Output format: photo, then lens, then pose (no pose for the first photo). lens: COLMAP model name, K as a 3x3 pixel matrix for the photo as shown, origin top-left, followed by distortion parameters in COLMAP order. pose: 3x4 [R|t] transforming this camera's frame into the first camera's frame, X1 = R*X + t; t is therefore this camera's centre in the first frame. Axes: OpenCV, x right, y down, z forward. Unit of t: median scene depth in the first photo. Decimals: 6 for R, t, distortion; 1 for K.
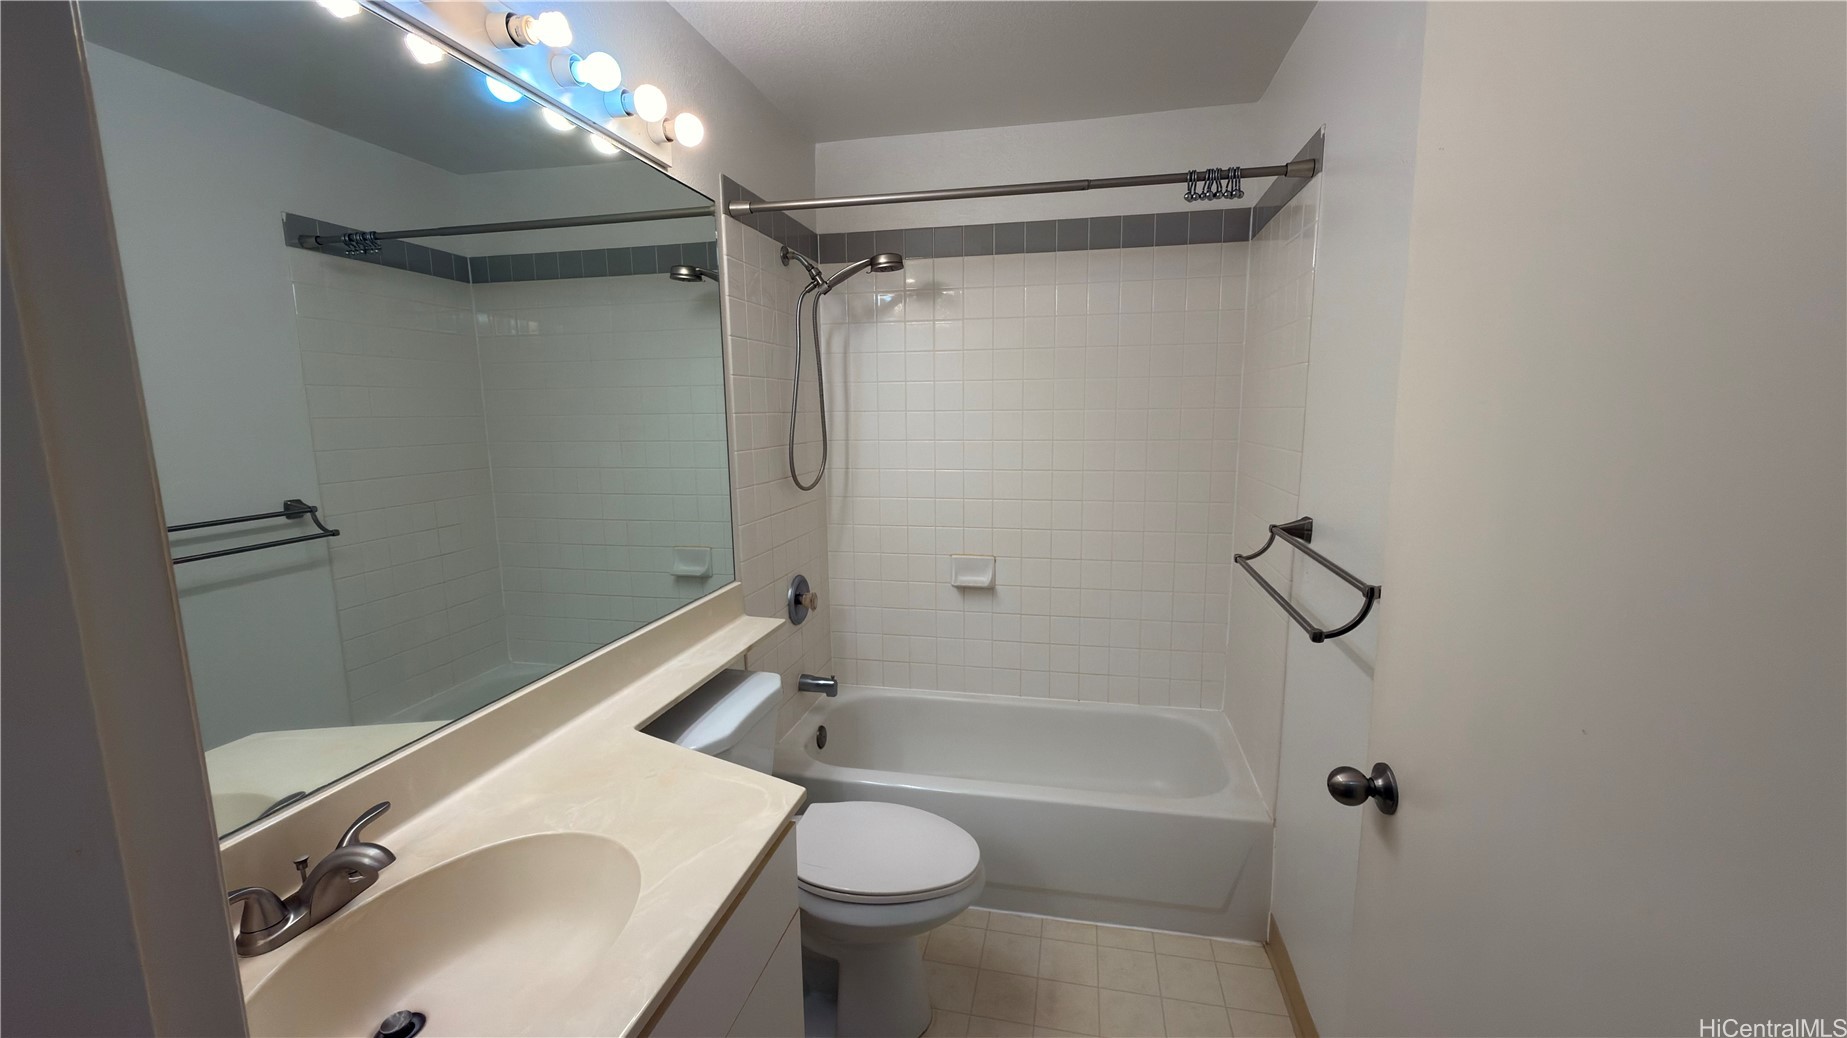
lens RADIAL K [[746.3, 0, 923.5], [0, 746.3, 519.0], [0, 0, 1]] dist [0.000032, 0.014771]
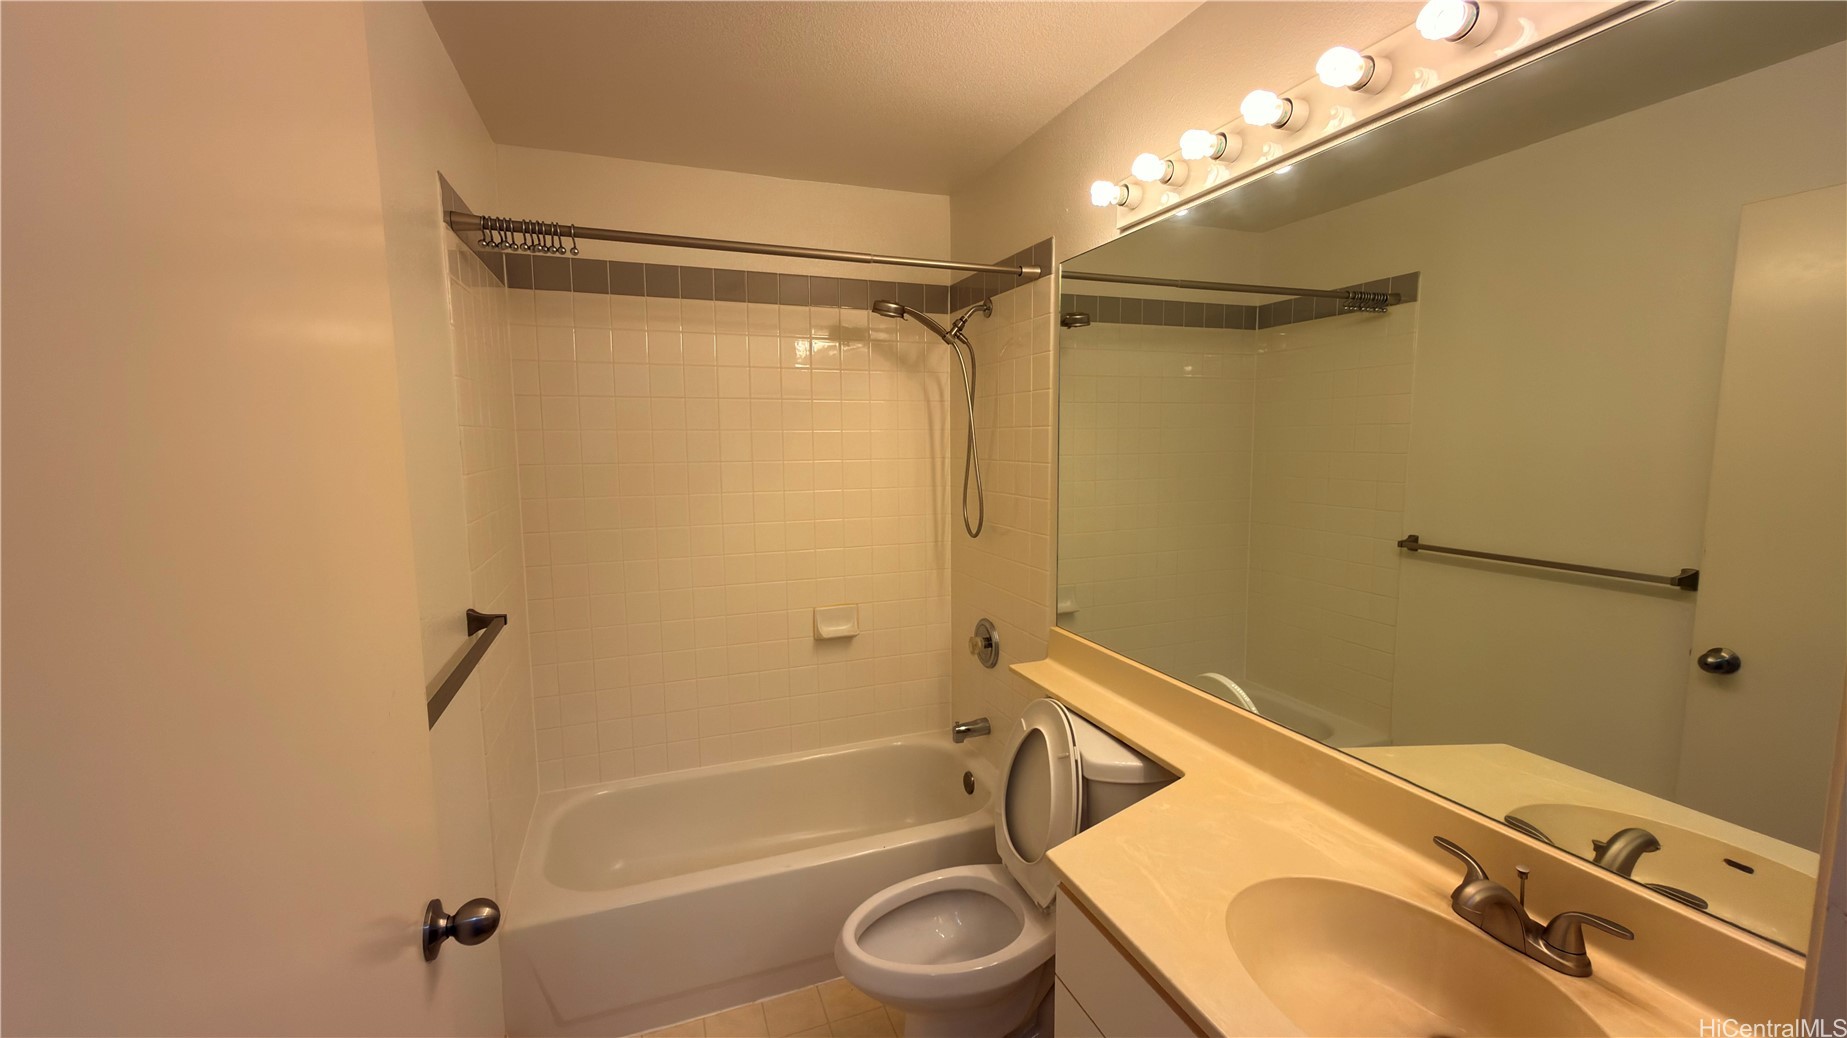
lens RADIAL K [[746.3, 0, 923.5], [0, 746.3, 519.0], [0, 0, 1]] dist [0.000032, 0.014771]
pose [[0.844033, -0.041755, 0.534663, -0.700379], [0.081737, 0.995333, -0.051302, -0.010104], [-0.530025, 0.087003, 0.843507, 0.177589]]
